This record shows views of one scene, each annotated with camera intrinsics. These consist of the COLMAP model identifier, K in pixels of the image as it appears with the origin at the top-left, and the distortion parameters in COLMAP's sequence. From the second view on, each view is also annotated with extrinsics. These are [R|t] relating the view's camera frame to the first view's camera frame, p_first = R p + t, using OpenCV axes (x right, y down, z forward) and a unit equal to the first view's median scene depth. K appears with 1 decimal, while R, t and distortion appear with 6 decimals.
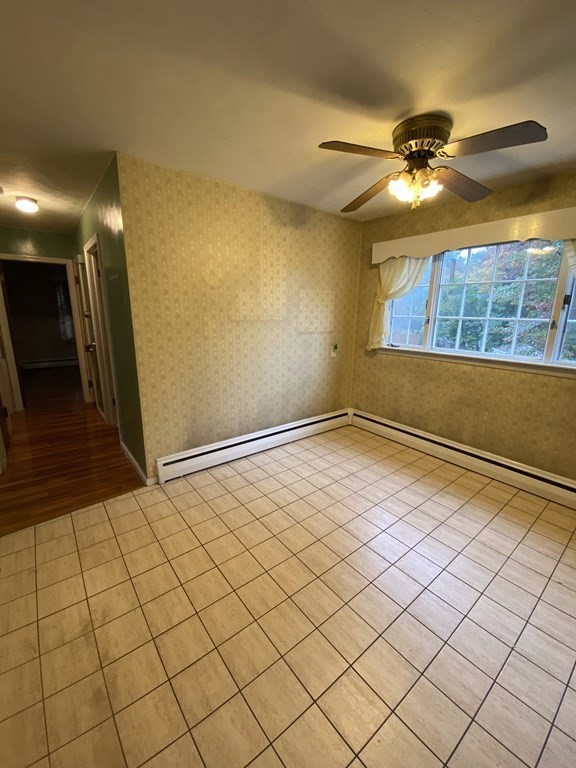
lens RADIAL K [[311.9, 0, 287.7], [0, 311.9, 384.6], [0, 0, 1]] dist [0.001504, -0.007258]
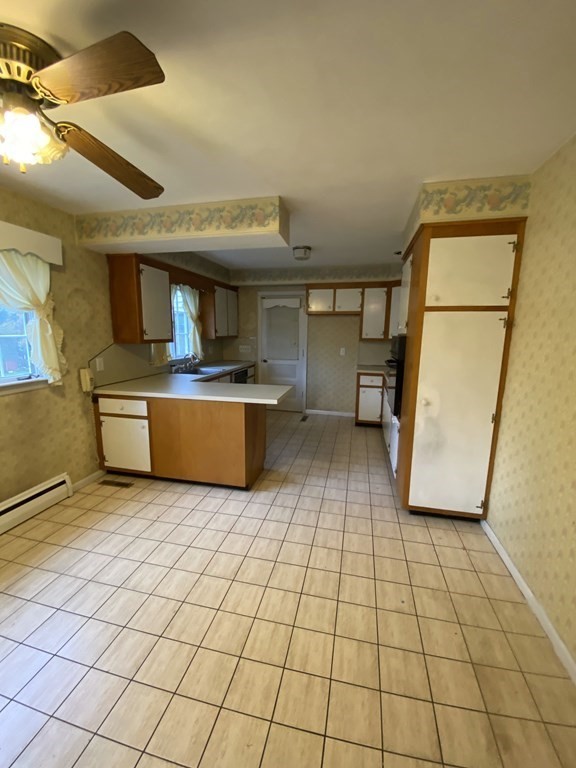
lens RADIAL K [[311.9, 0, 289.9], [0, 311.9, 382.4], [0, 0, 1]] dist [0.001504, -0.007258]
pose [[-0.619420, -0.156587, 0.769285, -0.471397], [0.157770, 0.935085, 0.317371, -0.280851], [-0.769043, 0.317956, -0.554505, 1.057035]]
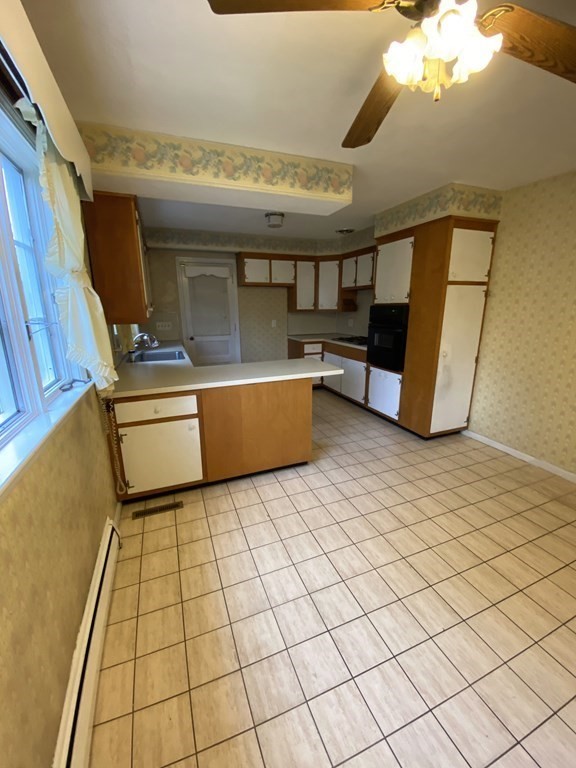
lens RADIAL K [[311.9, 0, 287.6], [0, 311.9, 382.3], [0, 0, 1]] dist [0.001504, -0.007258]
pose [[-0.956215, -0.085552, 0.279880, 0.459267], [0.055304, 0.886269, 0.459857, -0.406209], [-0.287391, 0.455201, -0.842733, 1.687919]]
